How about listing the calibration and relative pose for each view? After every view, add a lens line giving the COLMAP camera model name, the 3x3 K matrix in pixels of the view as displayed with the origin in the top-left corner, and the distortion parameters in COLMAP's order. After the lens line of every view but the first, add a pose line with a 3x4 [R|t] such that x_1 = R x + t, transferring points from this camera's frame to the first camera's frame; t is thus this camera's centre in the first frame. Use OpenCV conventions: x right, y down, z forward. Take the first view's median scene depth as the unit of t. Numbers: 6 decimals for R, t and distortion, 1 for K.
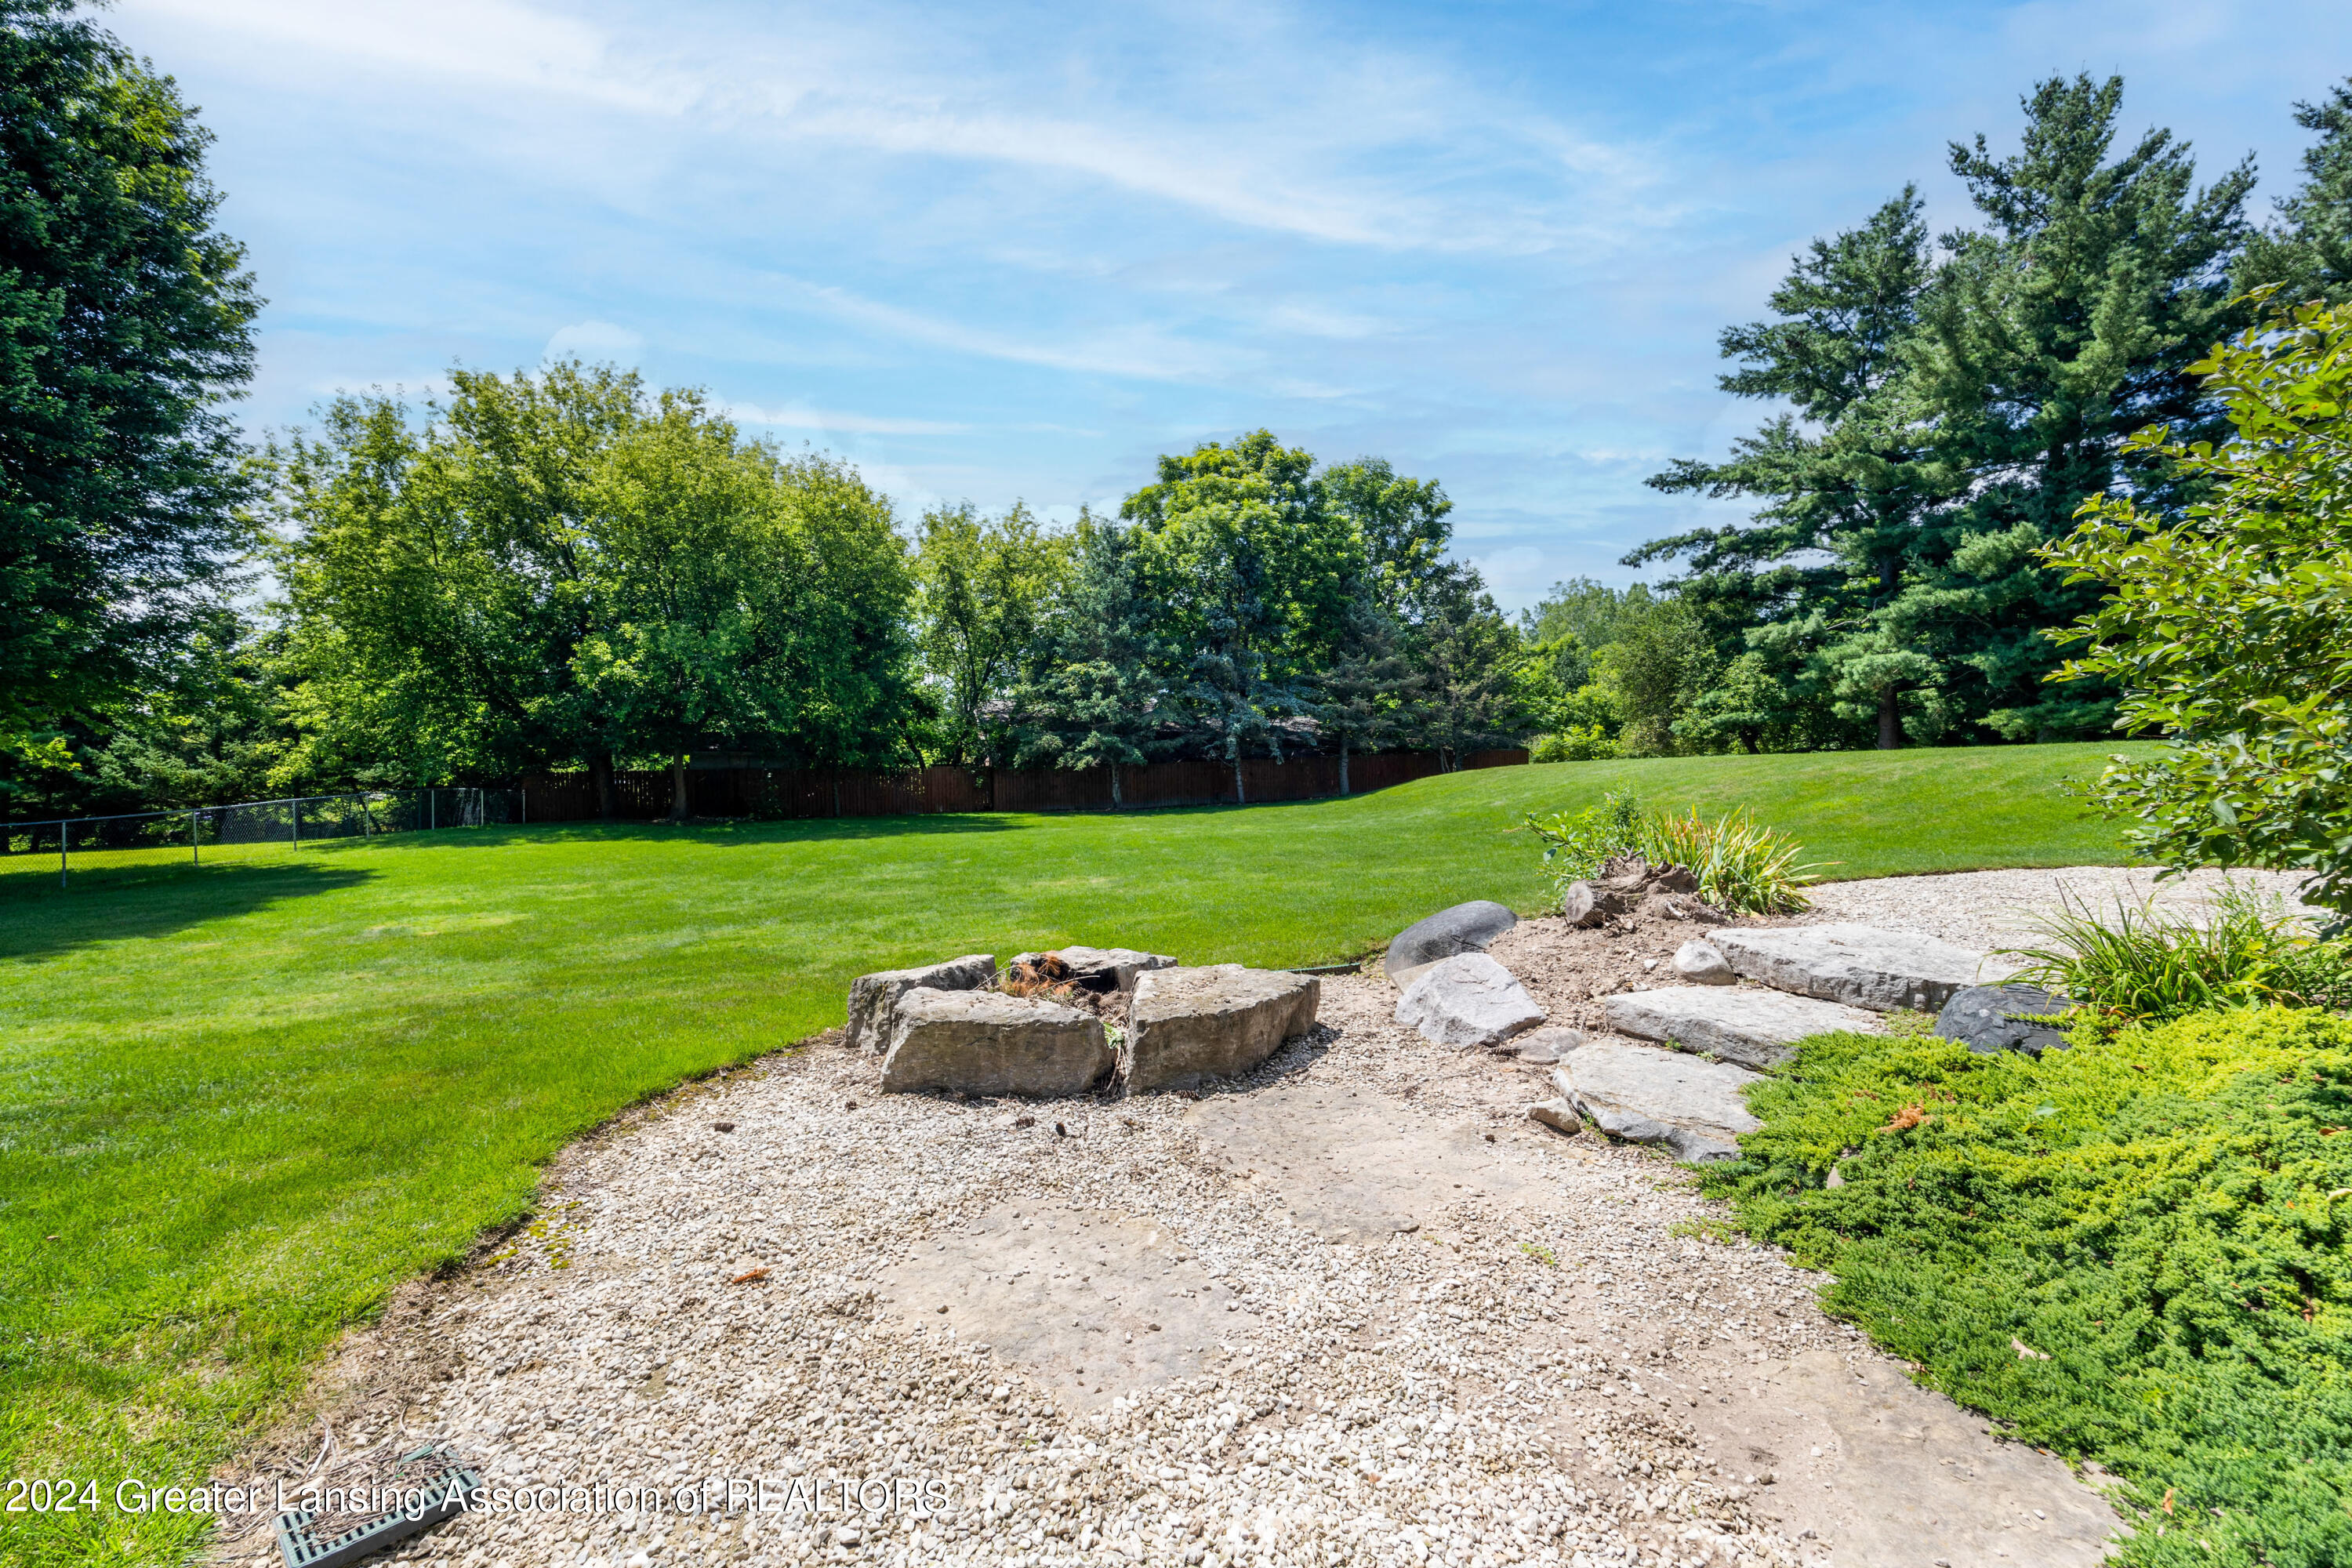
lens RADIAL K [[992.7, 0, 1176.9], [0, 992.7, 784.3], [0, 0, 1]] dist [-0.007280, 0.000574]
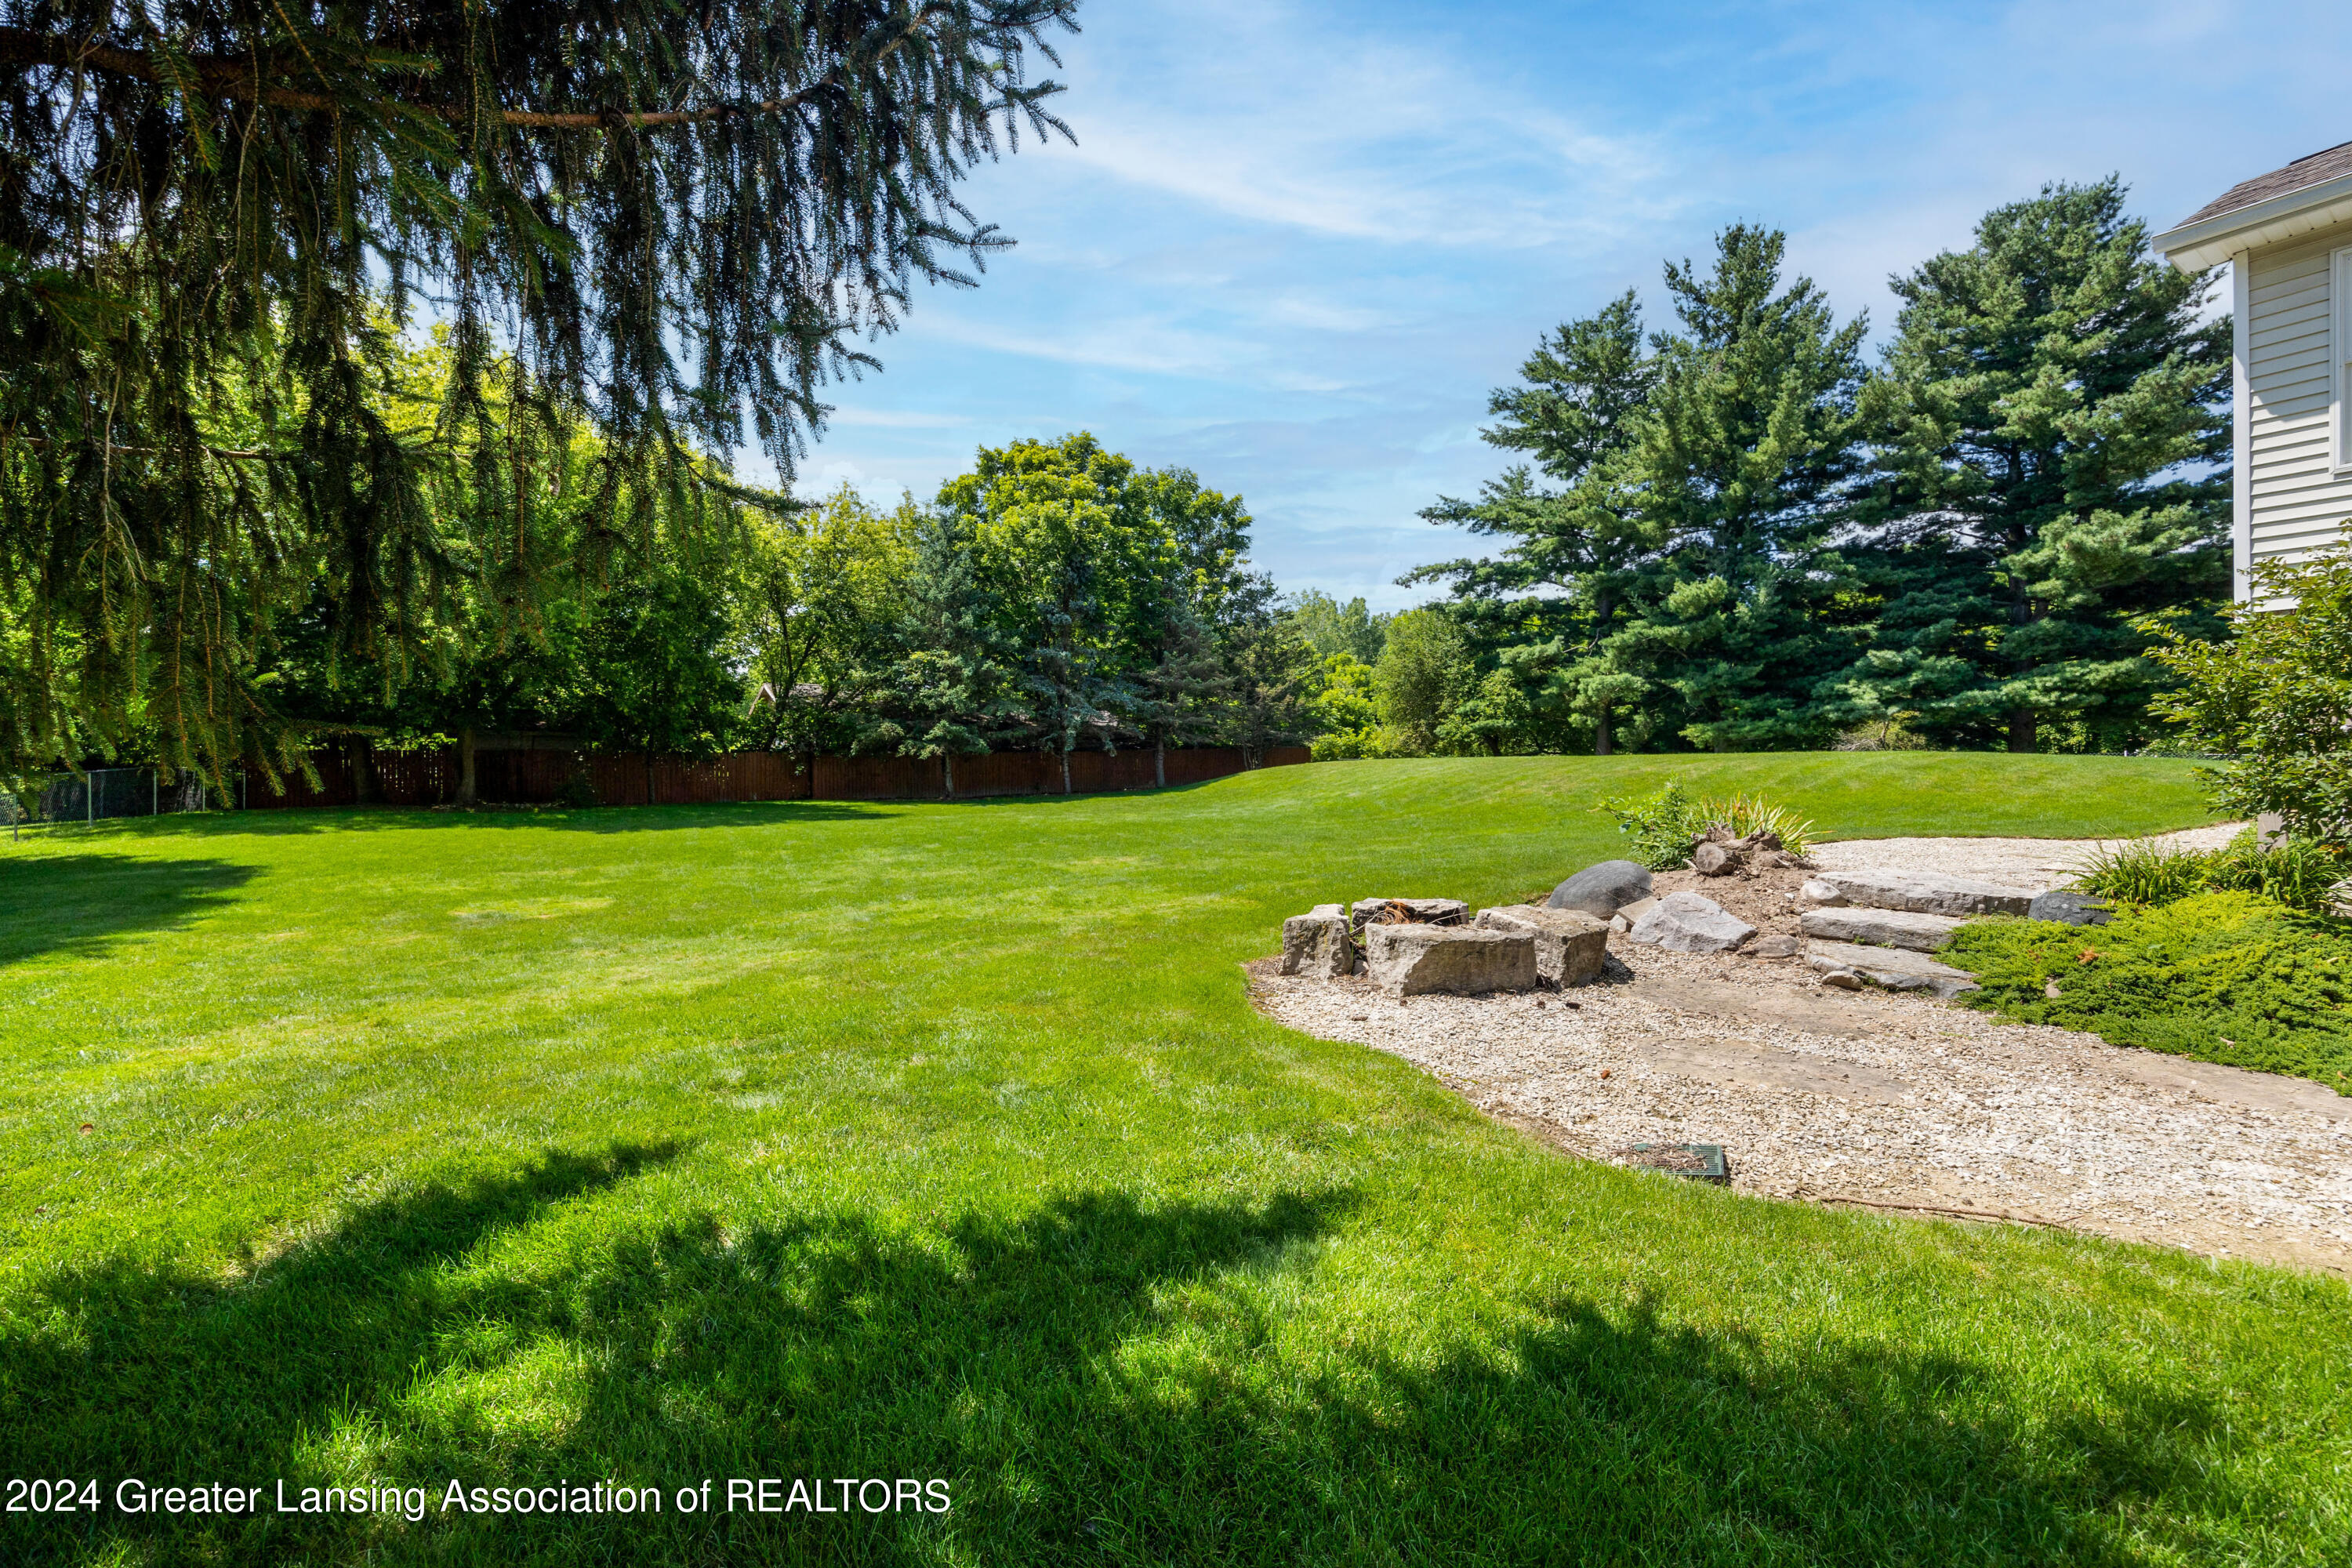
lens RADIAL K [[992.7, 0, 1177.6], [0, 992.7, 784.5], [0, 0, 1]] dist [-0.007280, 0.000574]
pose [[0.962489, 0.011352, 0.271083, -0.122353], [-0.013285, 0.999898, 0.005295, 0.002727], [-0.270996, -0.008698, 0.962541, -0.027119]]
